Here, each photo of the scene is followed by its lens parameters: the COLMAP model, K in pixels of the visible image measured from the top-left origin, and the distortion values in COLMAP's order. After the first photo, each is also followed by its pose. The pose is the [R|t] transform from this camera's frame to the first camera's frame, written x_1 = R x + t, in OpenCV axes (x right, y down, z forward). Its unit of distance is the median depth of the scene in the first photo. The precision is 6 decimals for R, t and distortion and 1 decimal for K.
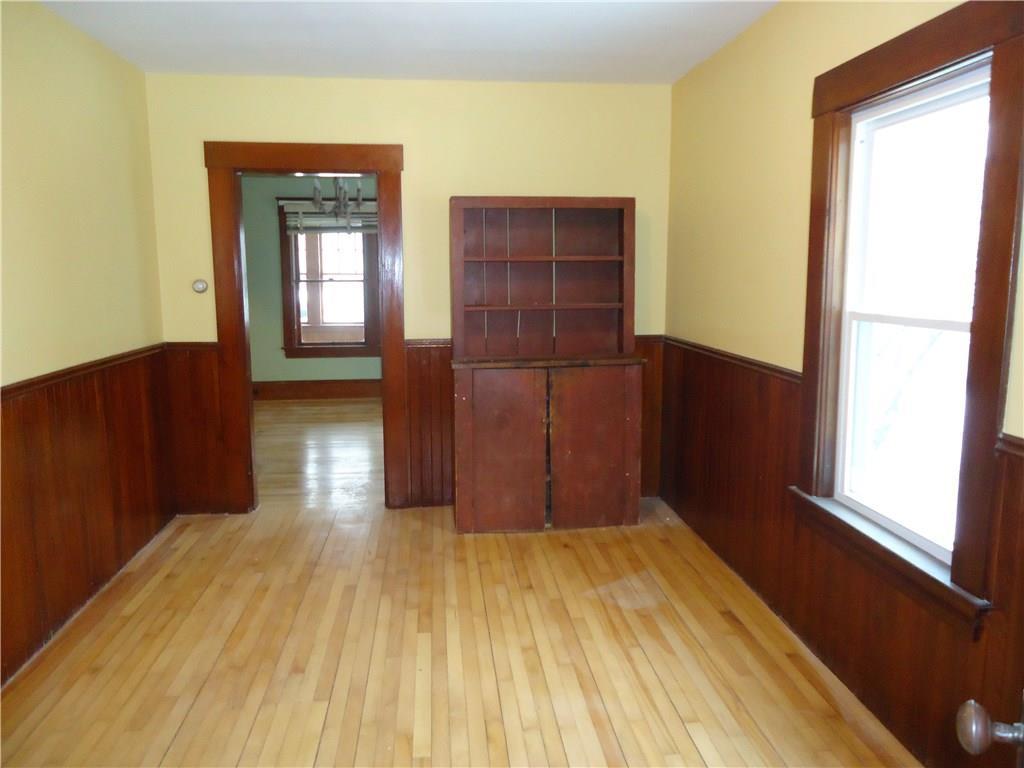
lens RADIAL K [[778.9, 0, 515.0], [0, 778.9, 381.0], [0, 0, 1]] dist [-0.009870, 0.000422]
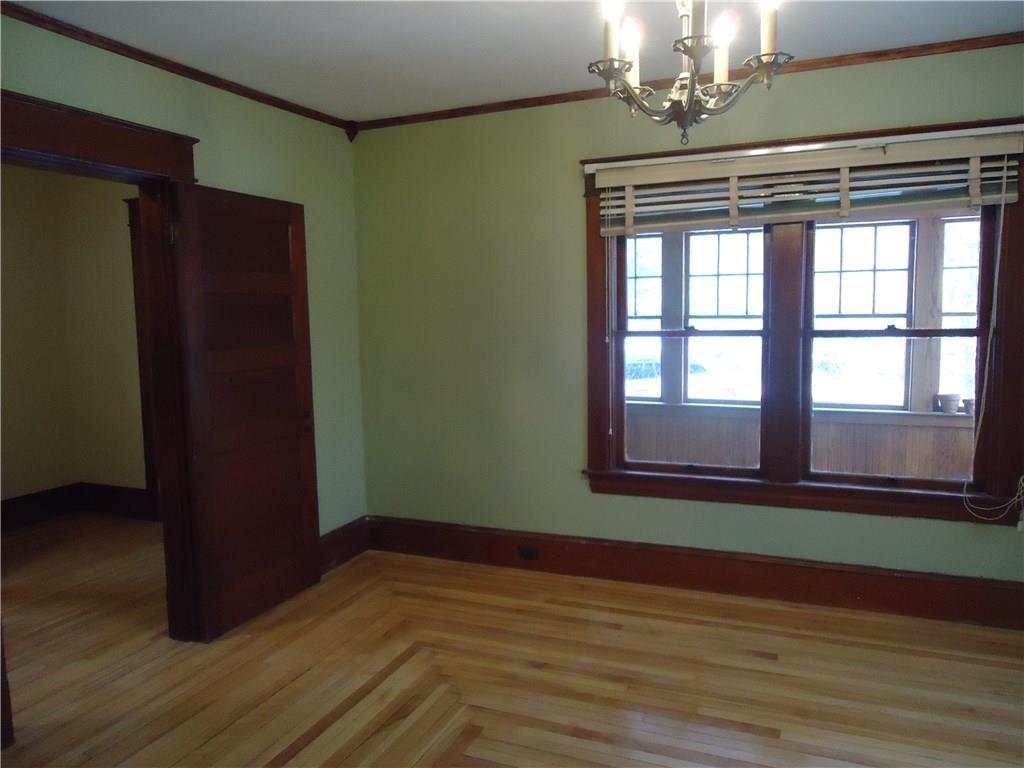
lens RADIAL K [[778.9, 0, 513.7], [0, 778.9, 387.0], [0, 0, 1]] dist [-0.009870, 0.000422]
pose [[0.877422, 0.027325, -0.478940, -0.108189], [-0.048314, 0.998334, -0.031554, -0.077447], [0.477279, 0.050826, 0.877280, 0.555076]]
